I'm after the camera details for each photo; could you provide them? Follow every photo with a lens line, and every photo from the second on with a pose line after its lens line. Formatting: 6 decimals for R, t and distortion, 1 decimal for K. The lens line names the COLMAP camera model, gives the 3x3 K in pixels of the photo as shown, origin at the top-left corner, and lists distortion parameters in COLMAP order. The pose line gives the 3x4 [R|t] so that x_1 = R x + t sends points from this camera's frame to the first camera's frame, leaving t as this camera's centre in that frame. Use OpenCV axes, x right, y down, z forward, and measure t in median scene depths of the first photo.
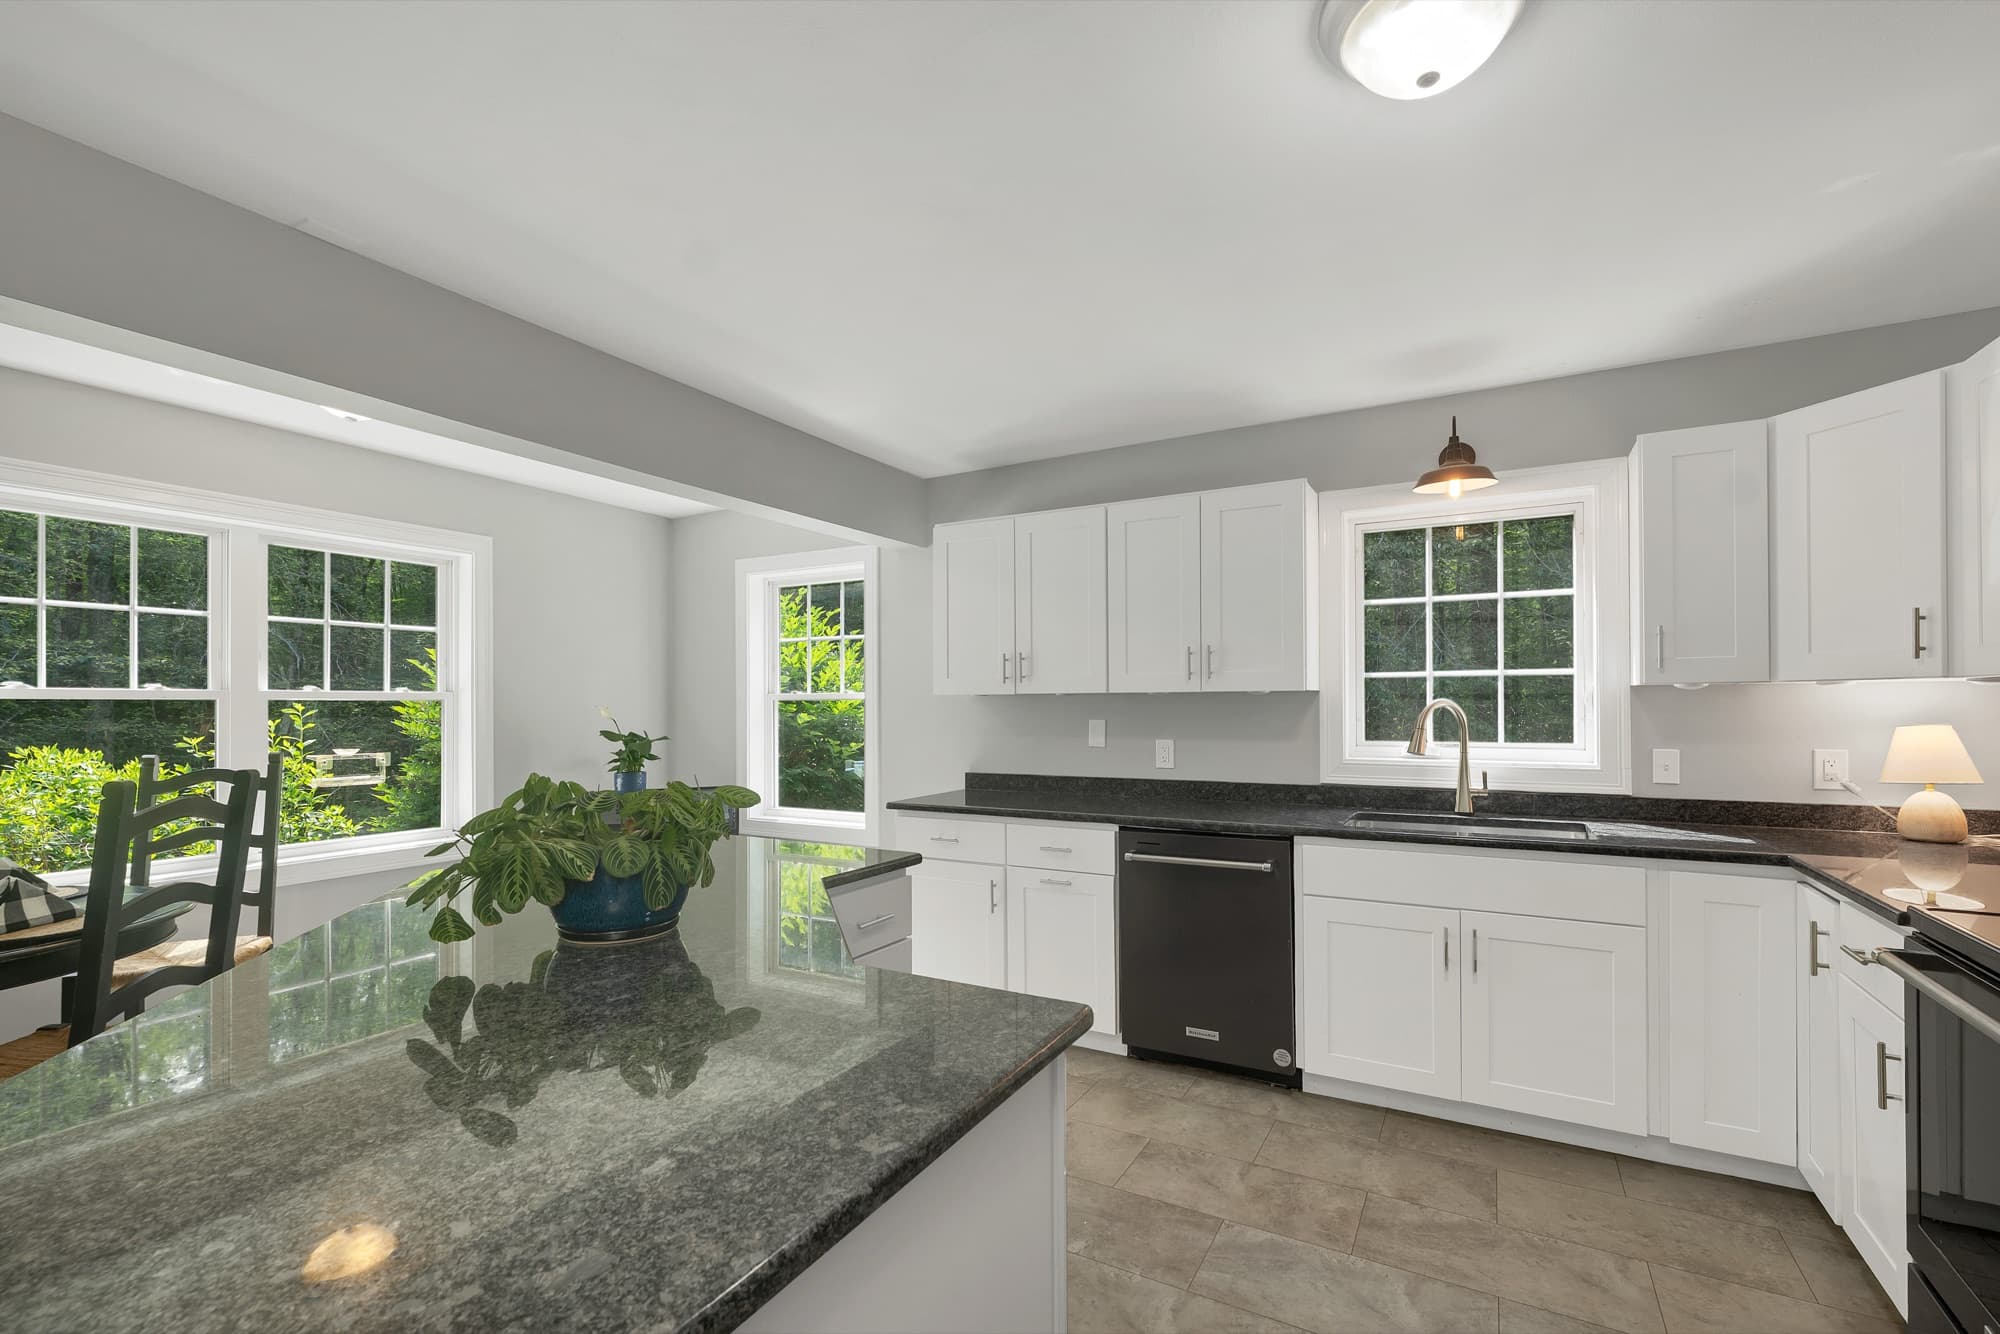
lens RADIAL K [[865.7, 0, 1002.4], [0, 865.7, 715.2], [0, 0, 1]] dist [-0.002087, -0.000378]
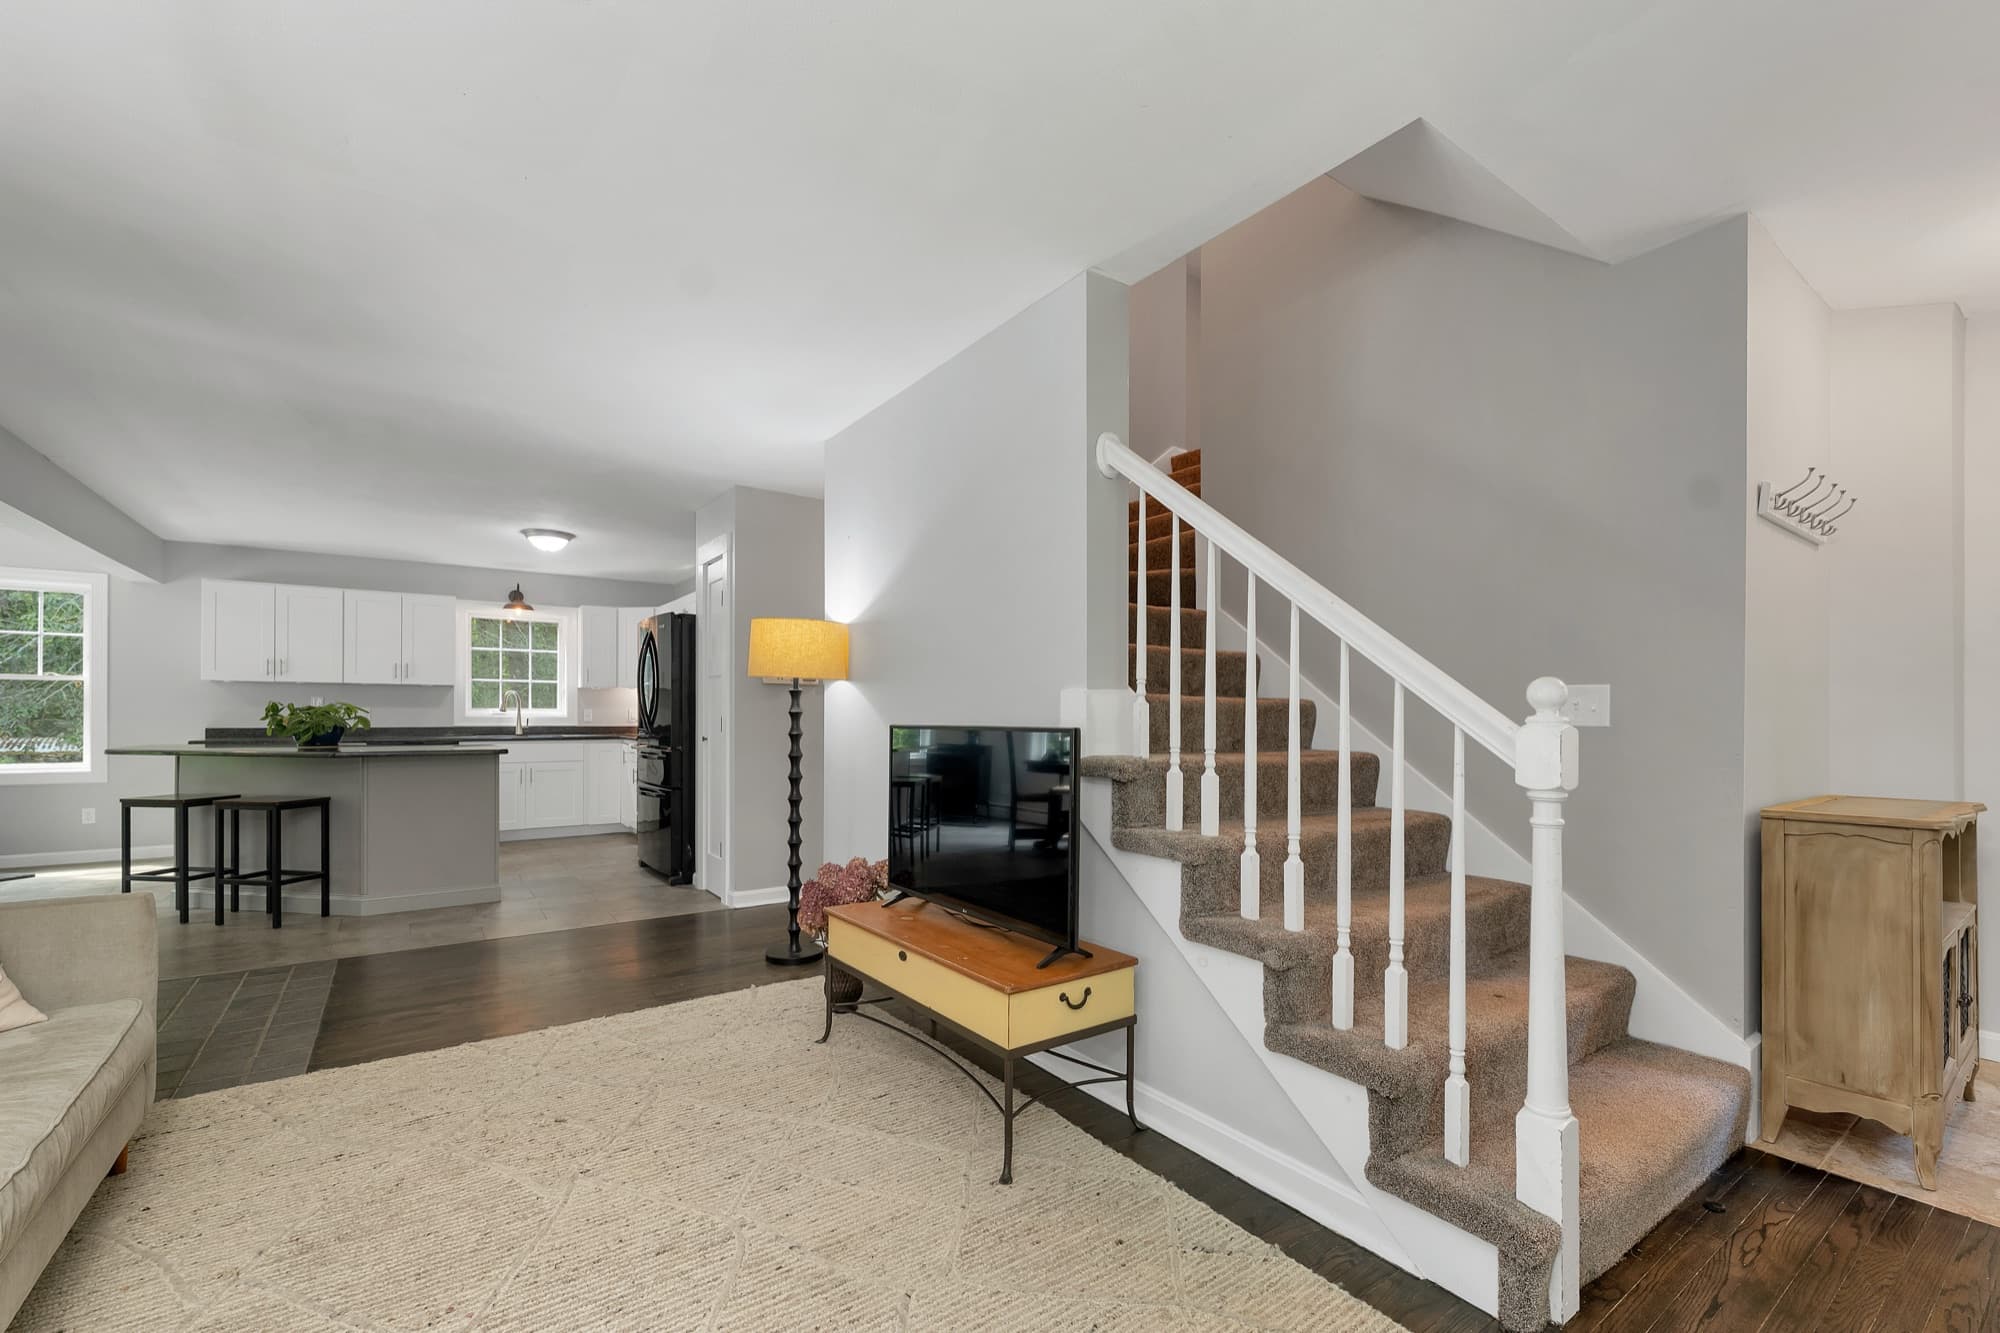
lens RADIAL K [[865.7, 0, 1002.4], [0, 865.7, 714.7], [0, 0, 1]] dist [-0.002087, -0.000378]
pose [[0.441137, 0.008347, 0.897401, -1.137240], [-0.001207, 0.999961, -0.008708, 0.072542], [-0.897439, 0.002758, 0.441130, -1.422214]]
